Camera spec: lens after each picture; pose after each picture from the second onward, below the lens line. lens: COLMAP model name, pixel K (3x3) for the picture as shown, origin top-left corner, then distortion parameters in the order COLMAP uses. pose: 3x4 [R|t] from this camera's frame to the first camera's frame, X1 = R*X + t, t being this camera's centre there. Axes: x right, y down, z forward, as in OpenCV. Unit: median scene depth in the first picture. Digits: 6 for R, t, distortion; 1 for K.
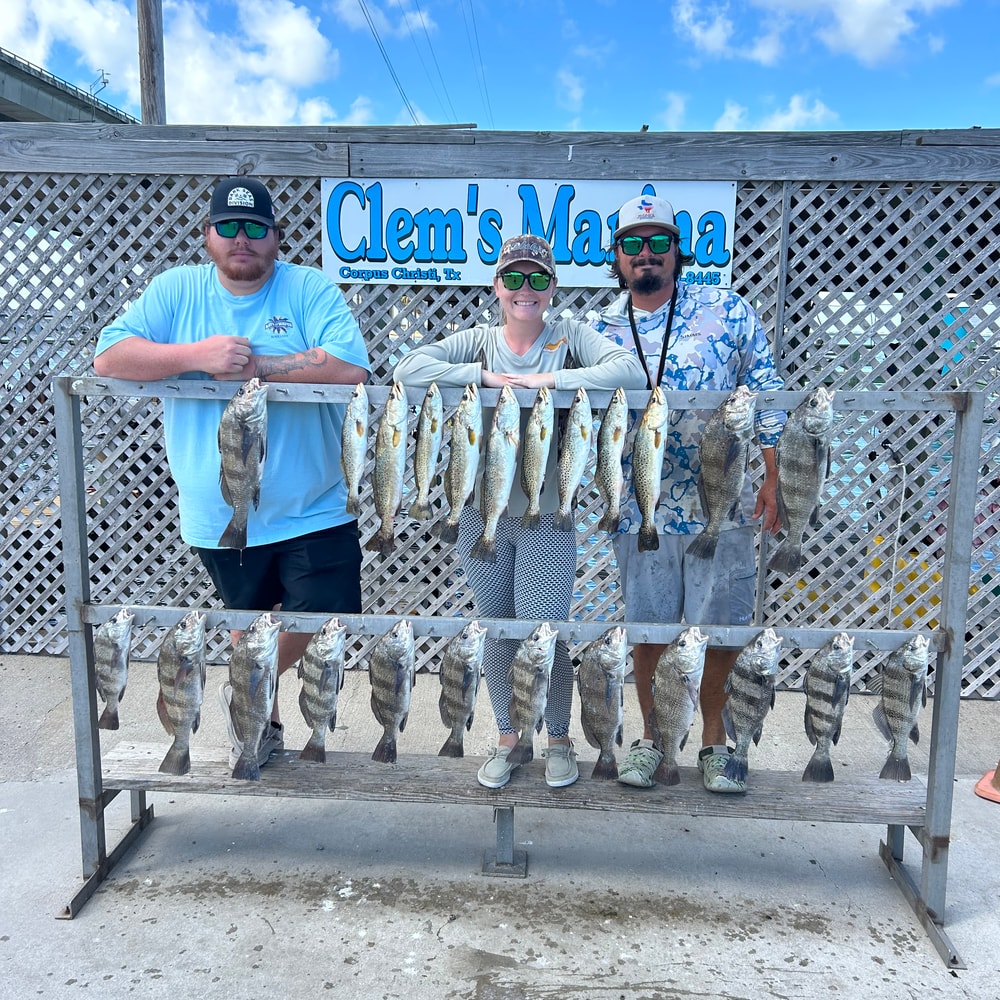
lens RADIAL K [[914.4, 0, 490.0], [0, 914.4, 492.2], [0, 0, 1]] dist [0.001384, 0.000000]
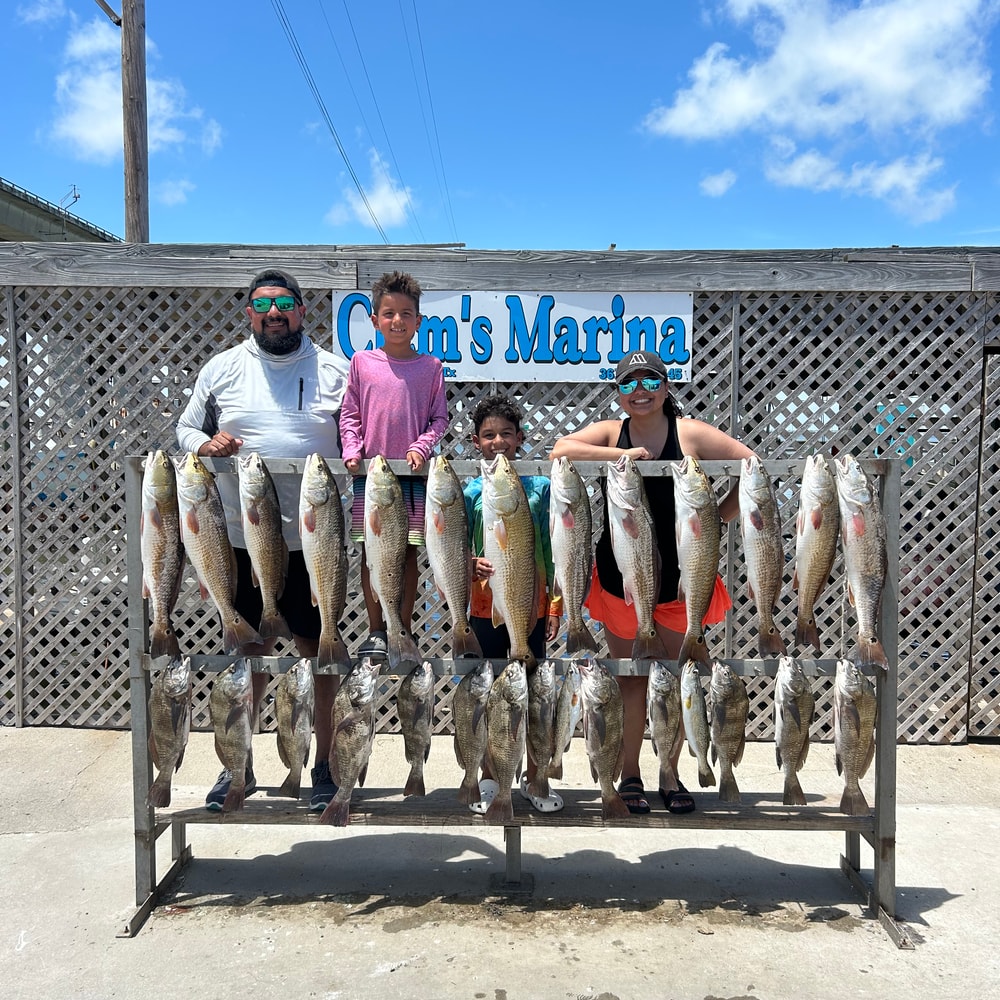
lens RADIAL K [[914.4, 0, 495.2], [0, 914.4, 507.5], [0, 0, 1]] dist [0.001384, 0.000000]
pose [[0.998984, -0.013385, 0.043021, -0.034708], [0.017354, 0.995493, -0.093238, 0.036121], [-0.041580, 0.093890, 0.994714, -0.117148]]
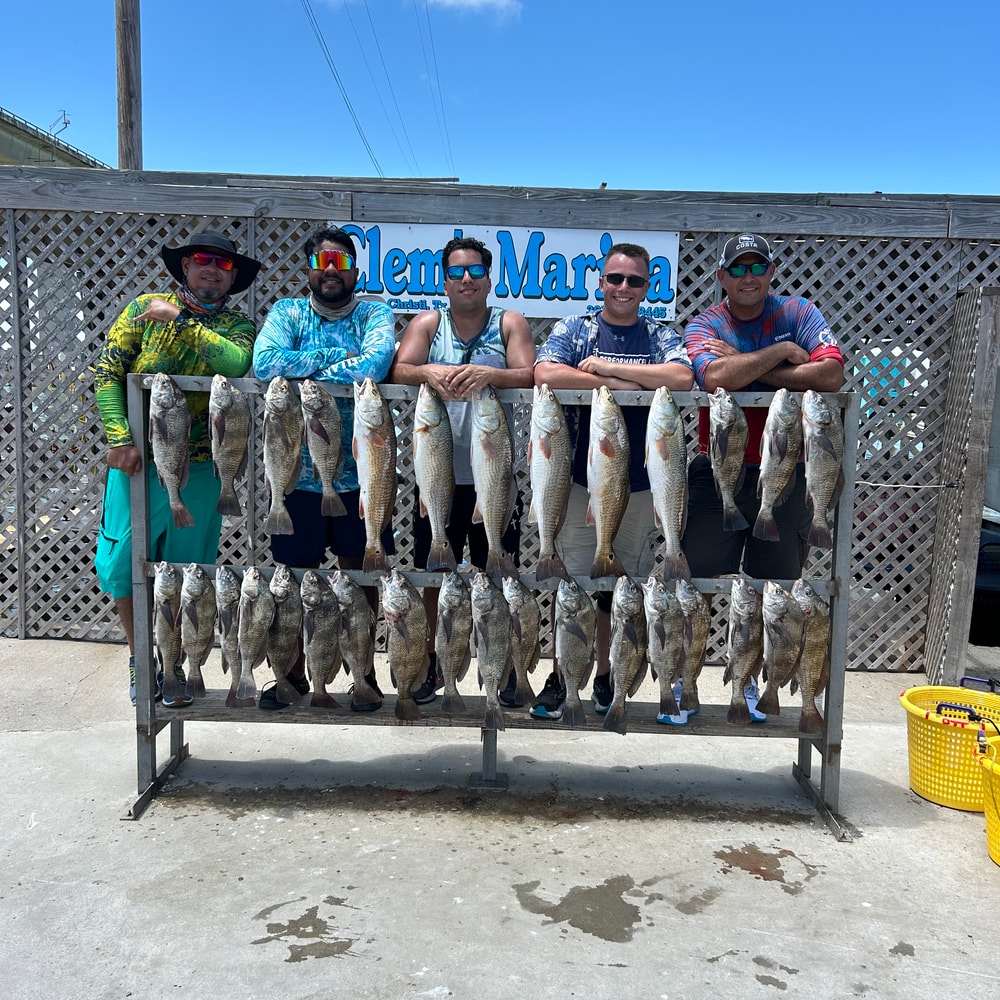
lens RADIAL K [[914.4, 0, 499.4], [0, 914.4, 502.9], [0, 0, 1]] dist [0.001384, 0.000000]
pose [[0.998476, 0.006121, 0.054856, -0.028012], [-0.004035, 0.999267, -0.038056, 0.059109], [-0.055049, 0.037777, 0.997769, -0.162702]]
